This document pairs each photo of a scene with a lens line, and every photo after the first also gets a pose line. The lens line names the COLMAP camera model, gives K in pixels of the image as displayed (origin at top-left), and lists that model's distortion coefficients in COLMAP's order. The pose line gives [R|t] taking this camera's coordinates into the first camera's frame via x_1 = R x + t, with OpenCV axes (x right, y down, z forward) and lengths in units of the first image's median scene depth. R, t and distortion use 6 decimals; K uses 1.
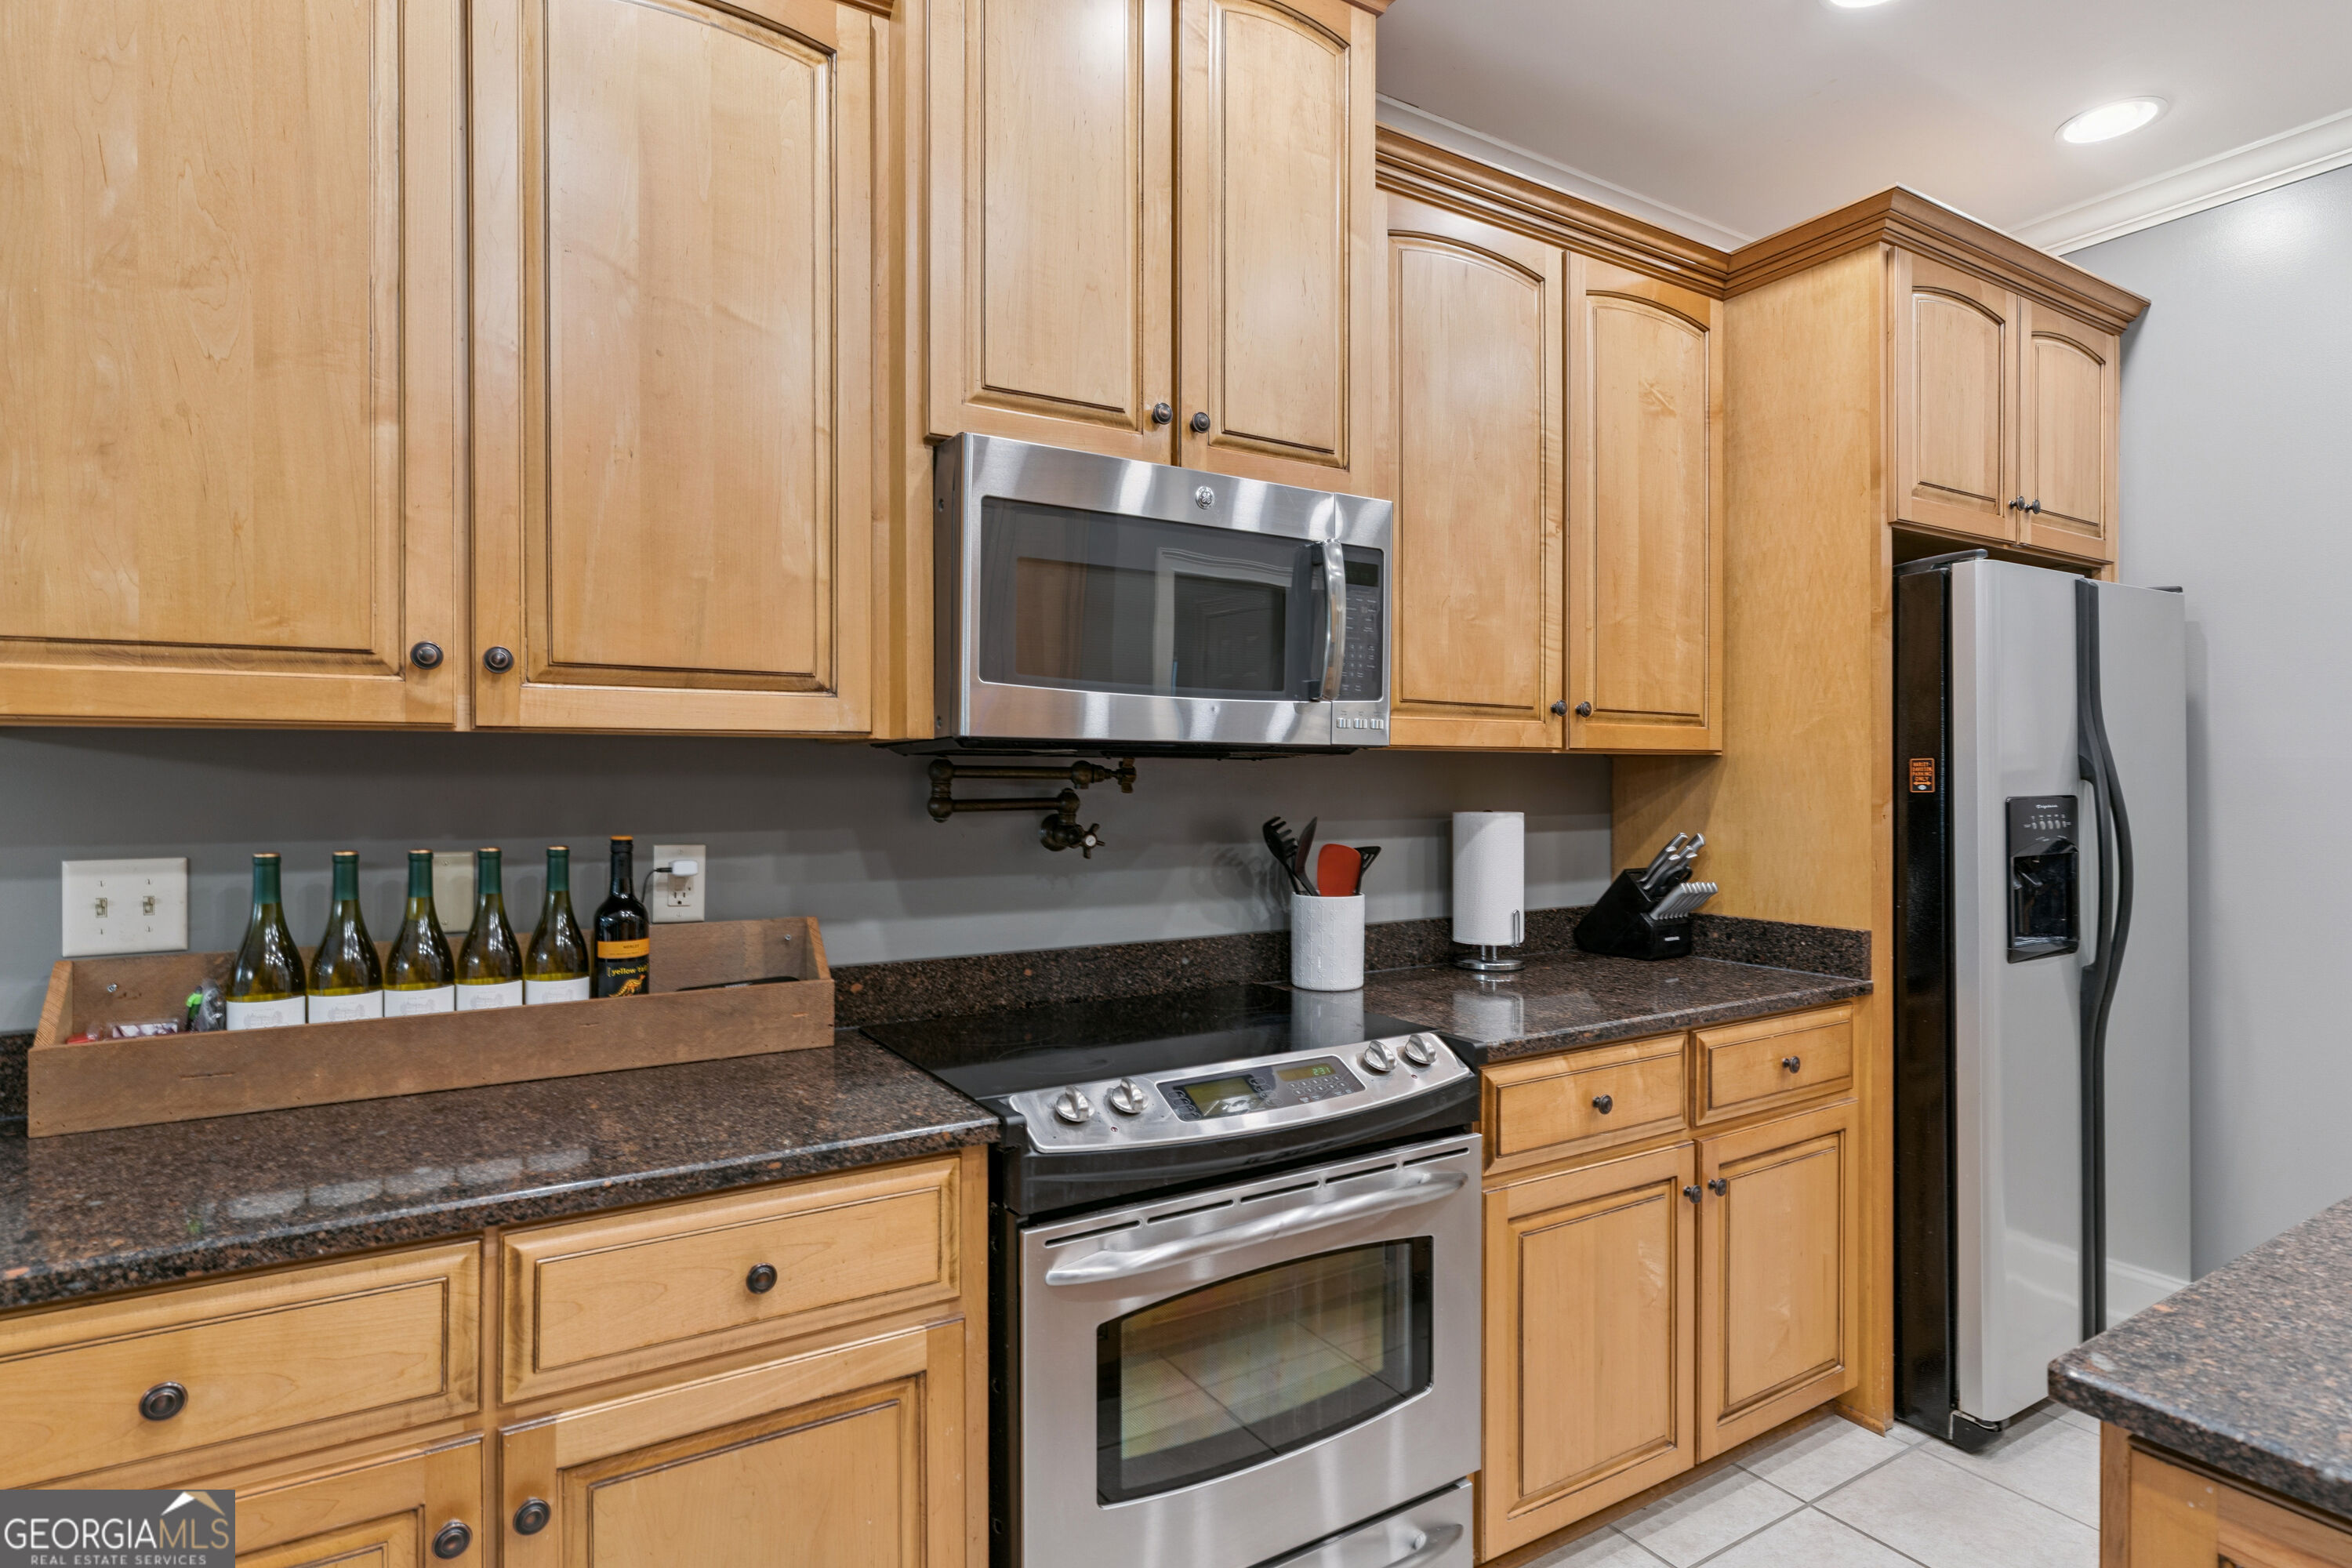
lens RADIAL K [[1194.6, 0, 1172.0], [0, 1194.6, 778.3], [0, 0, 1]] dist [-0.007384, -0.000456]
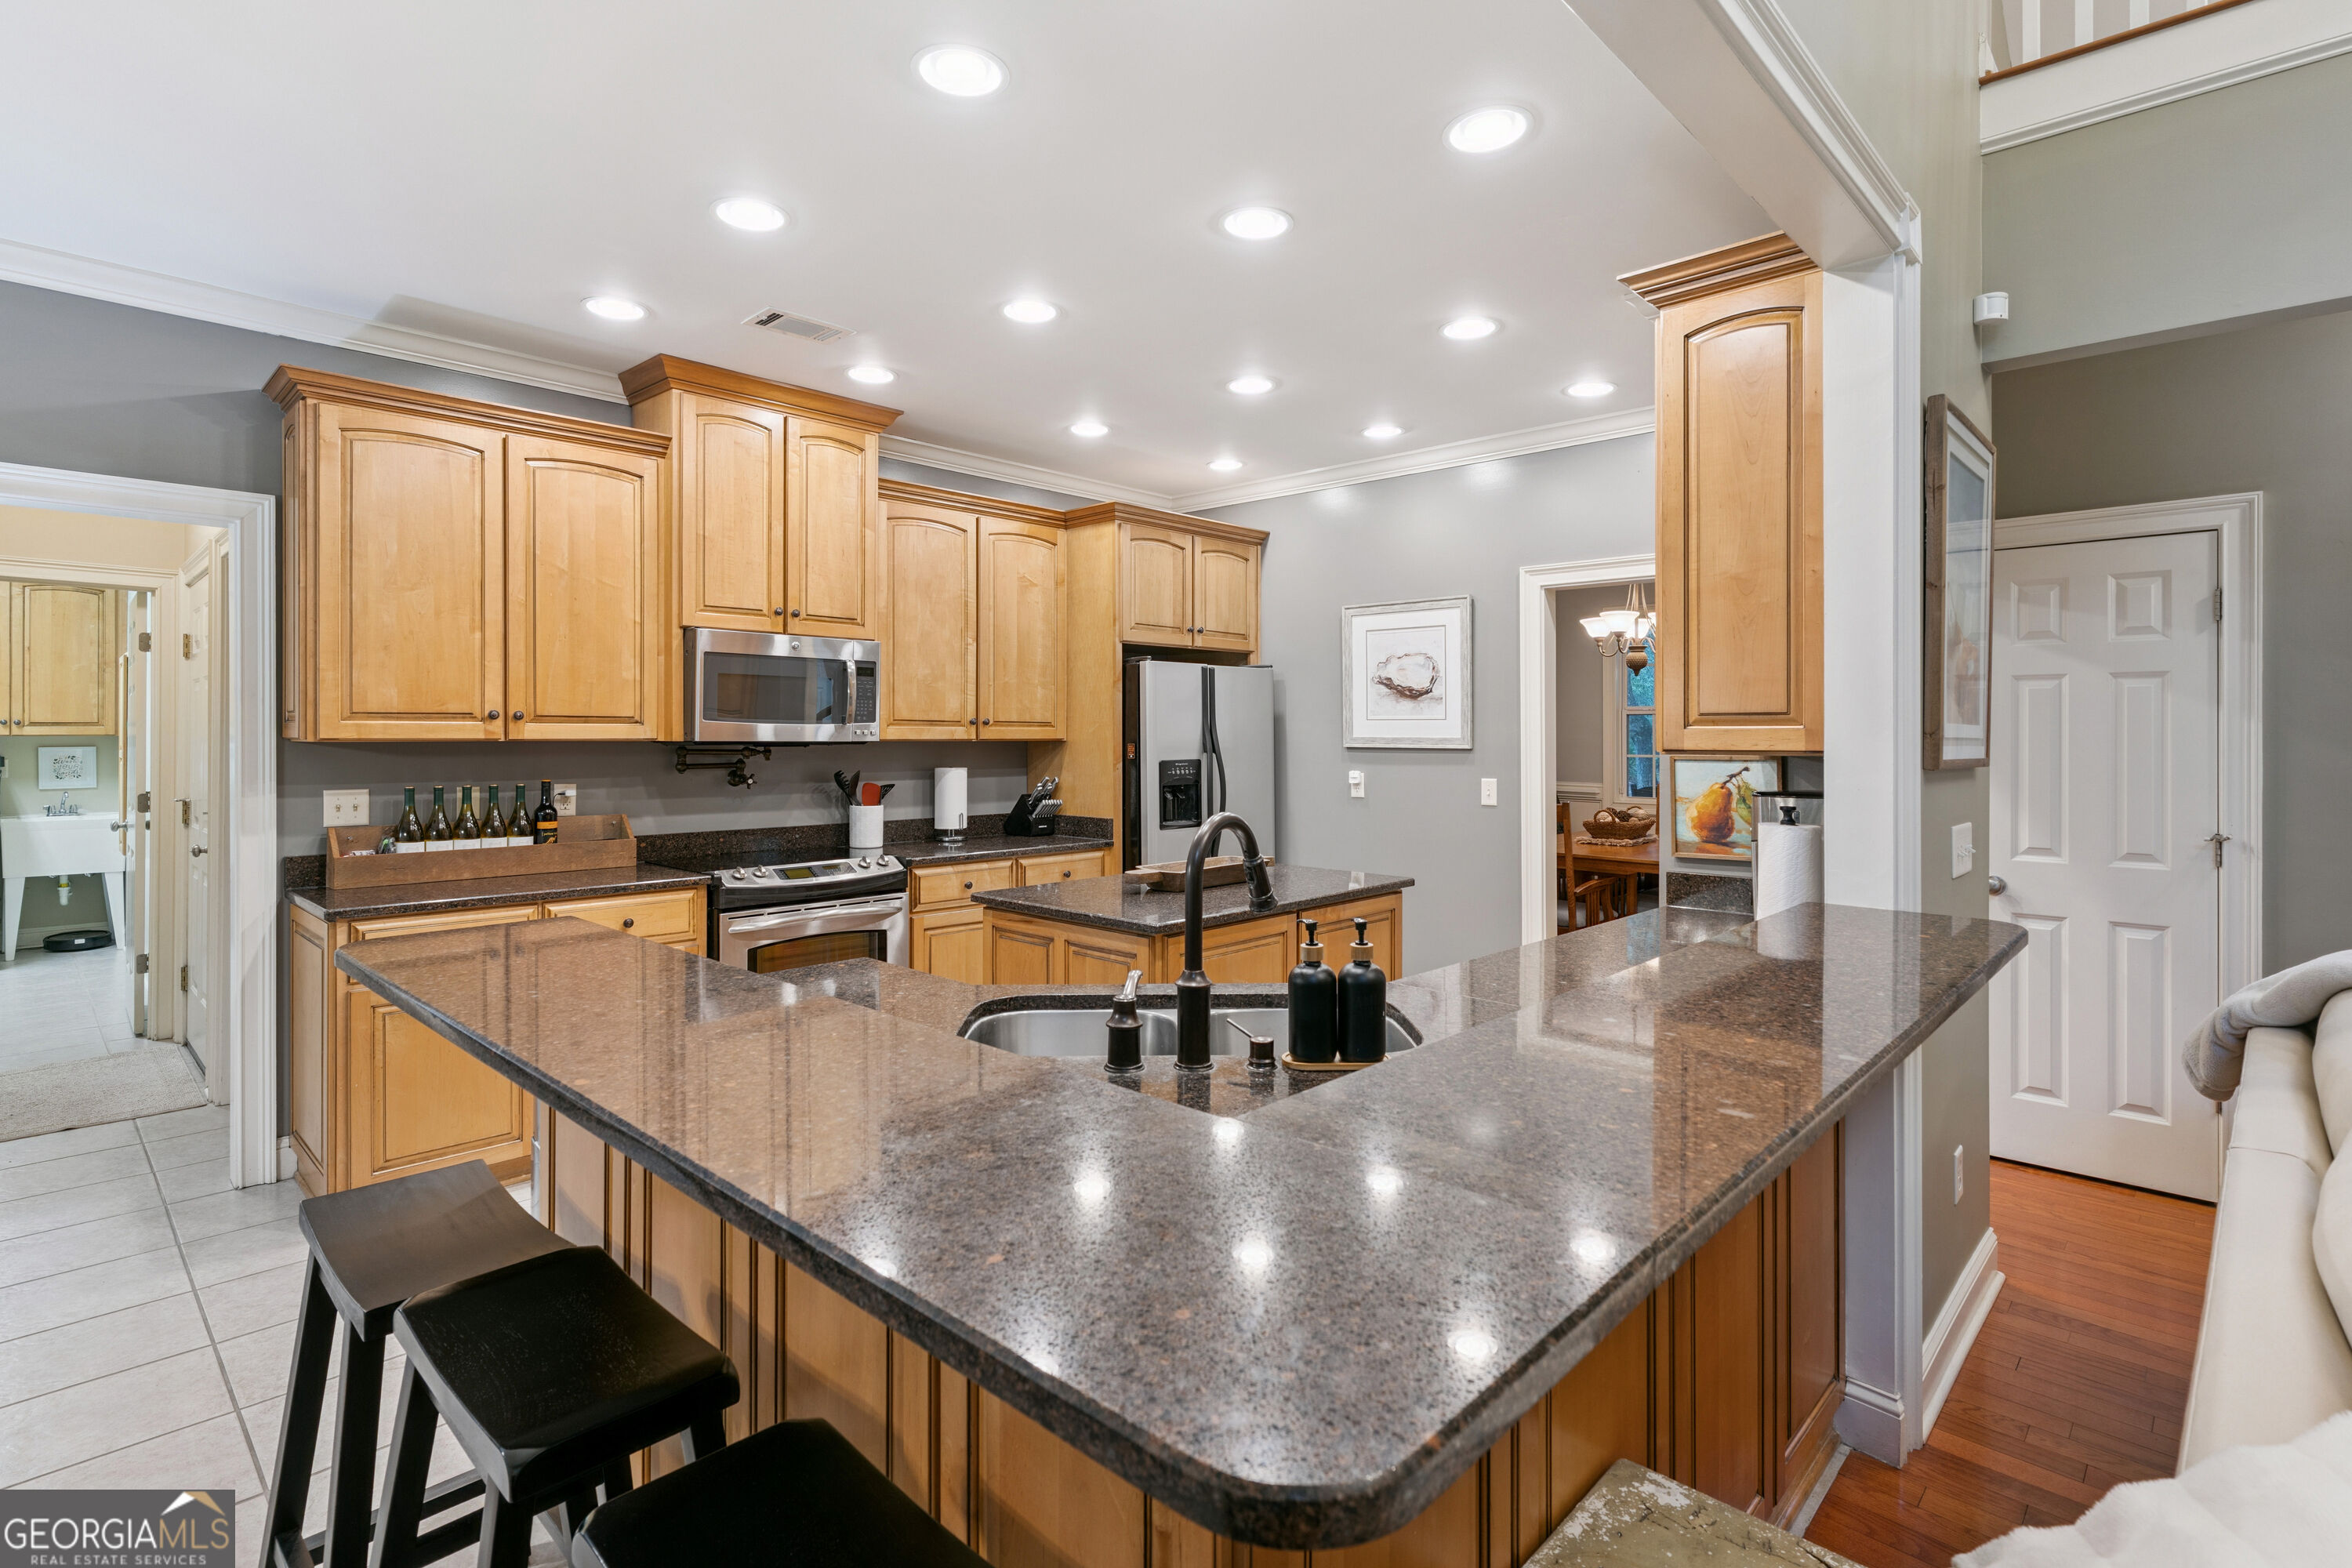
lens RADIAL K [[1124.2, 0, 1167.3], [0, 1124.2, 736.5], [0, 0, 1]] dist [0.001539, 0.000353]
pose [[0.965716, 0.001954, 0.259593, 0.157029], [-0.002236, 0.999997, 0.000789, -0.040834], [-0.259591, -0.001342, 0.965718, -1.409829]]
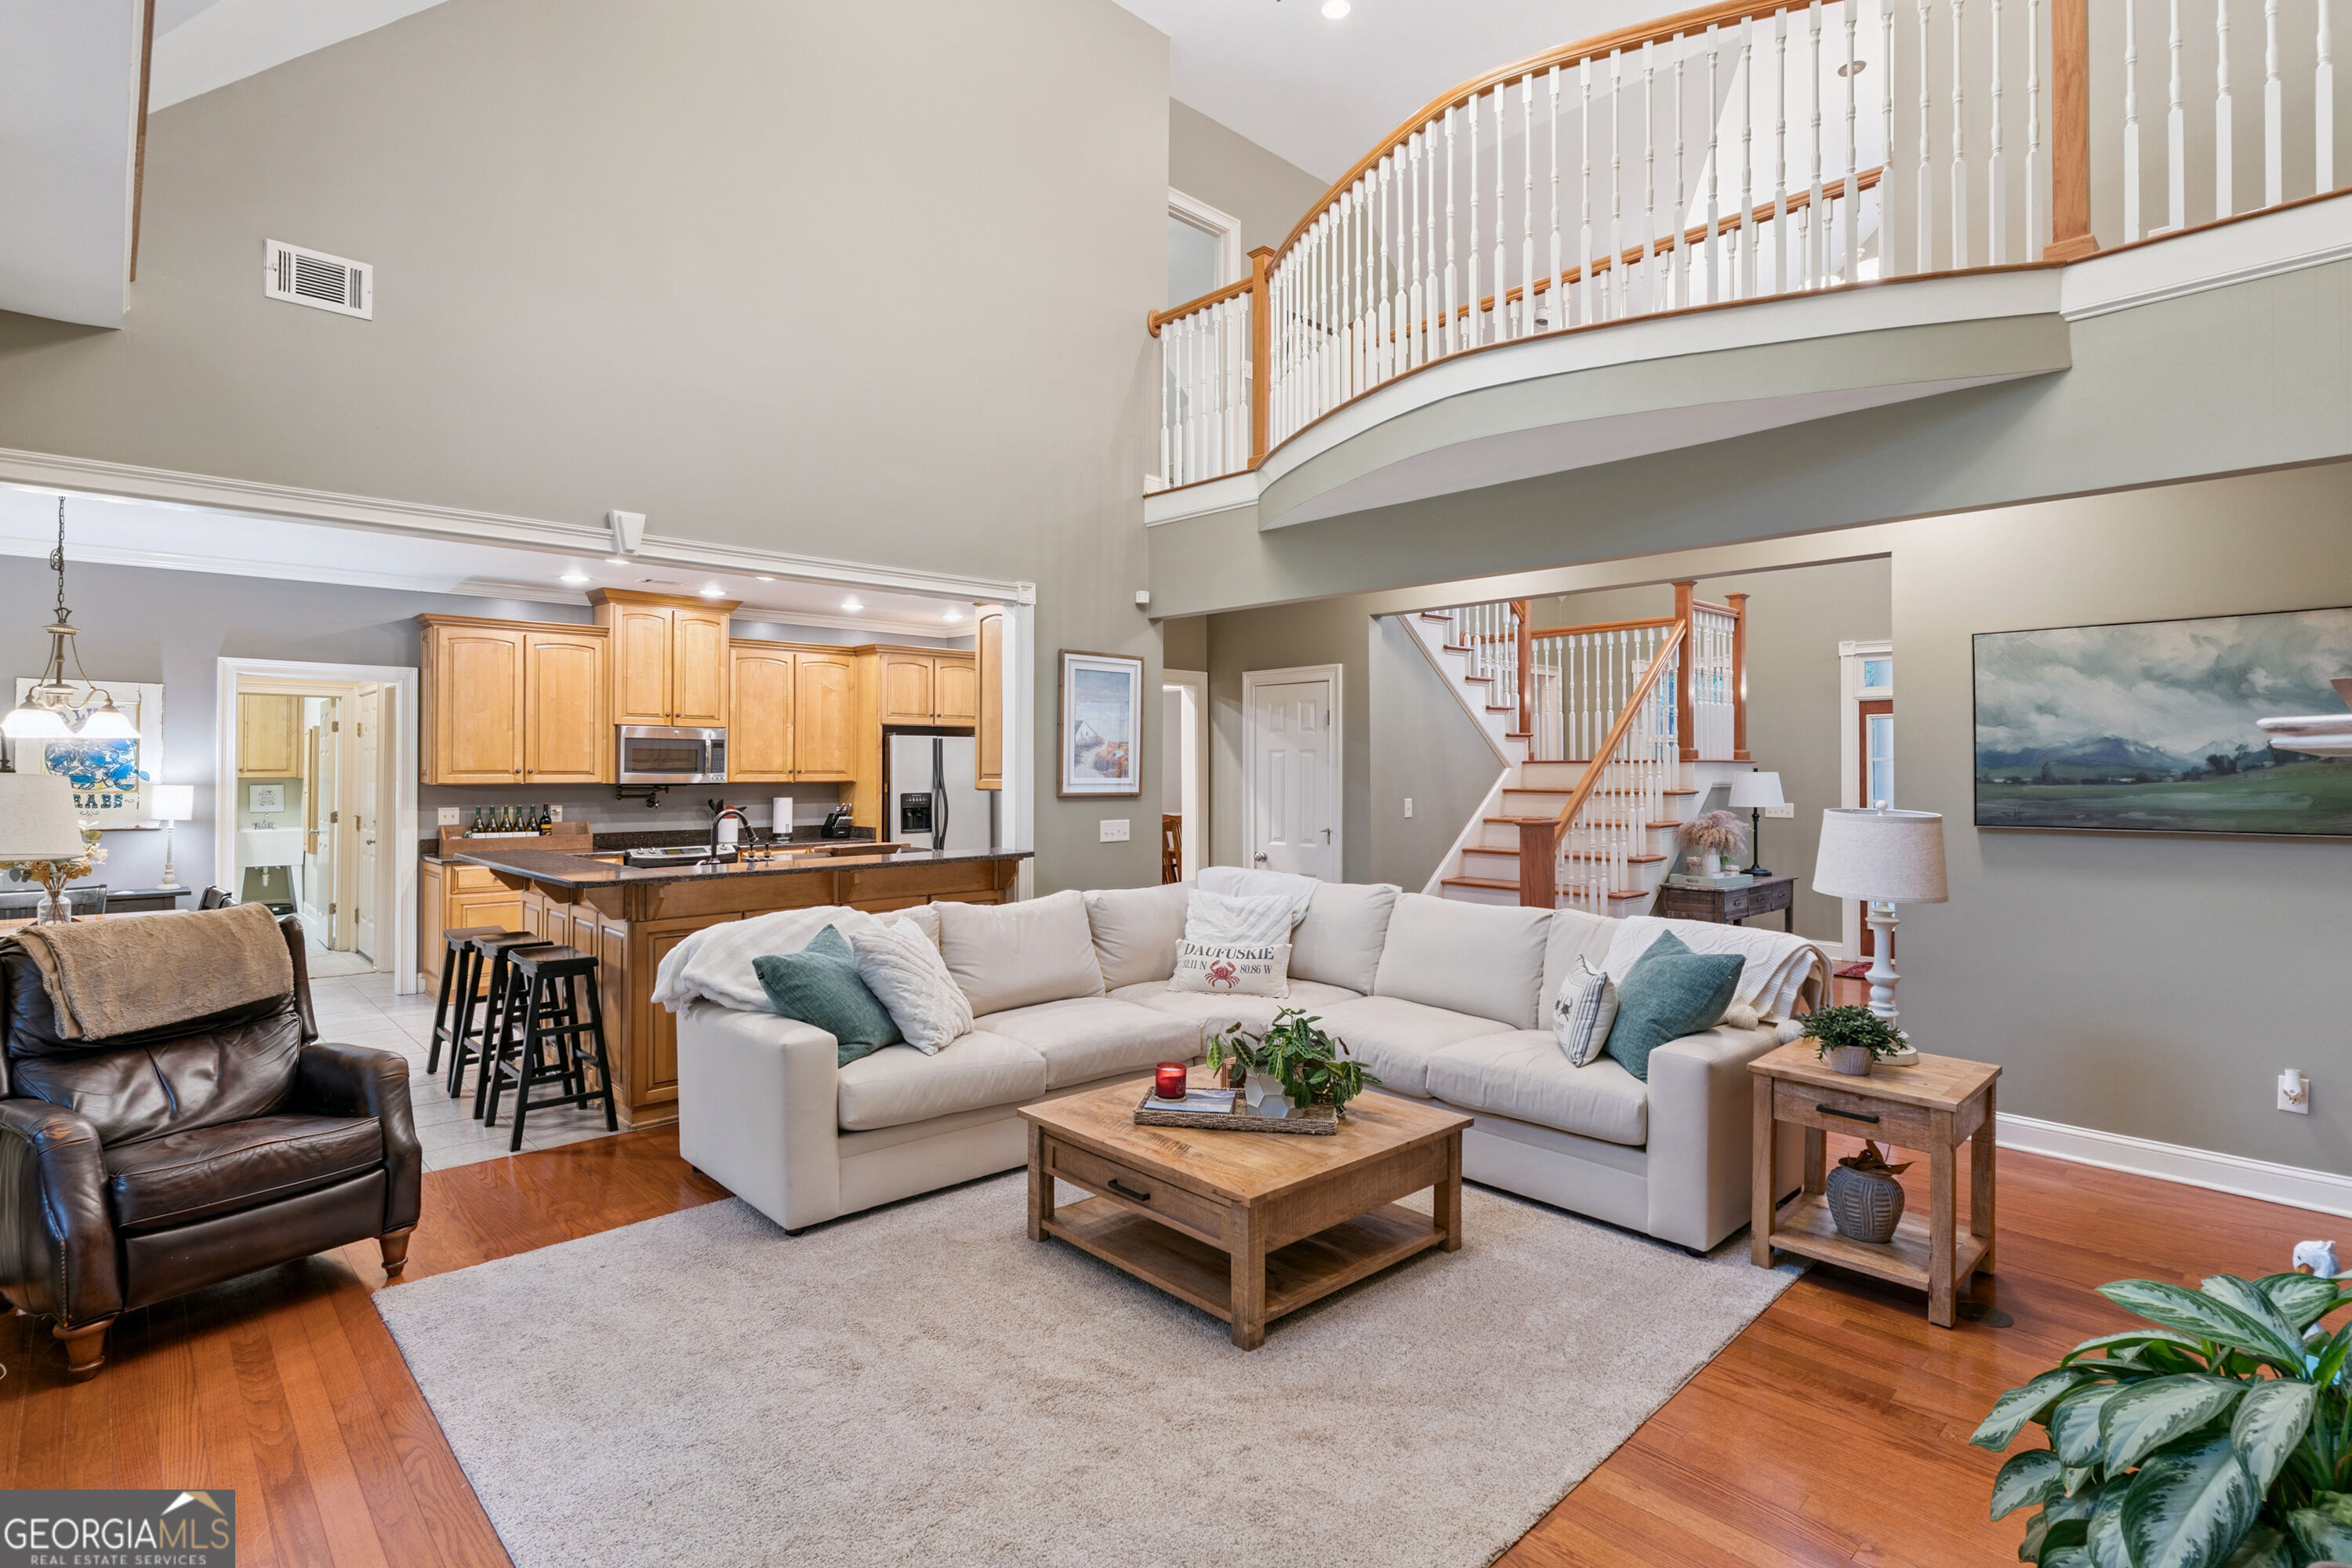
lens RADIAL K [[1124.2, 0, 1156.1], [0, 1124.2, 757.9], [0, 0, 1]] dist [0.001539, 0.000353]
pose [[0.978089, 0.003347, 0.208161, 0.900550], [-0.001246, 0.999947, -0.010224, -0.081838], [-0.208184, 0.009740, 0.978041, -3.549304]]
